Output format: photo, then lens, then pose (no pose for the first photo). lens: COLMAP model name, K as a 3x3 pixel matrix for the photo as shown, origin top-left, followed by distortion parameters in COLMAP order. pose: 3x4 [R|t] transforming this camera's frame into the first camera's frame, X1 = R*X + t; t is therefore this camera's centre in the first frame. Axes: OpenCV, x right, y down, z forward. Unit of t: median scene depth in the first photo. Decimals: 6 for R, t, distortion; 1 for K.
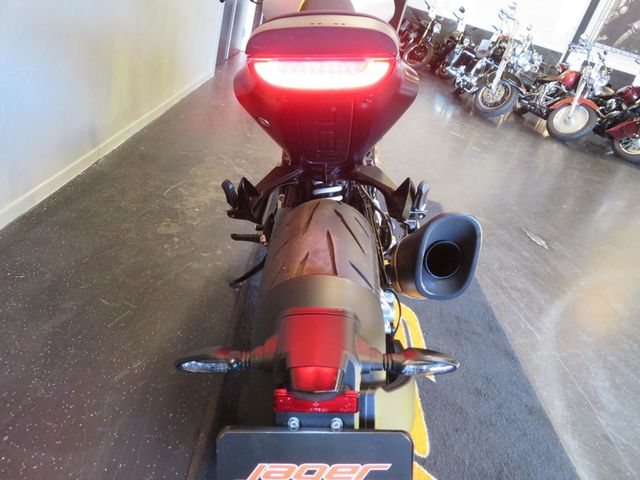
lens RADIAL K [[459.6, 0, 320.0], [0, 459.6, 240.0], [0, 0, 1]] dist [-0.003407, -0.001406]
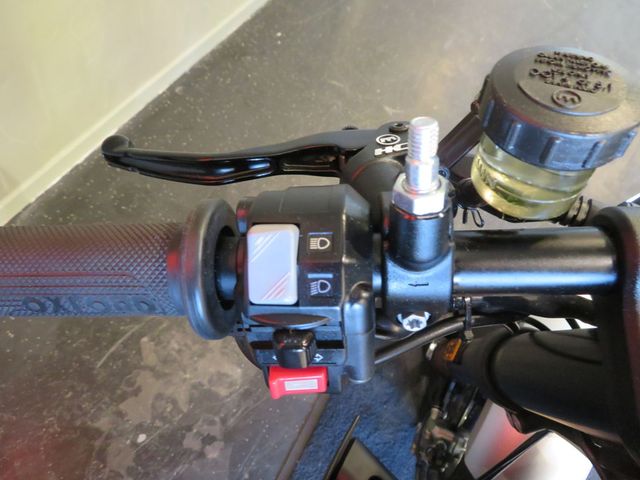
lens RADIAL K [[463.7, 0, 325.7], [0, 463.7, 239.5], [0, 0, 1]] dist [0.001006, -0.003211]
pose [[0.899448, 0.382359, -0.211646, -0.075728], [-0.253292, 0.850744, 0.460520, -0.473332], [0.356141, -0.360605, 0.862048, 0.699577]]
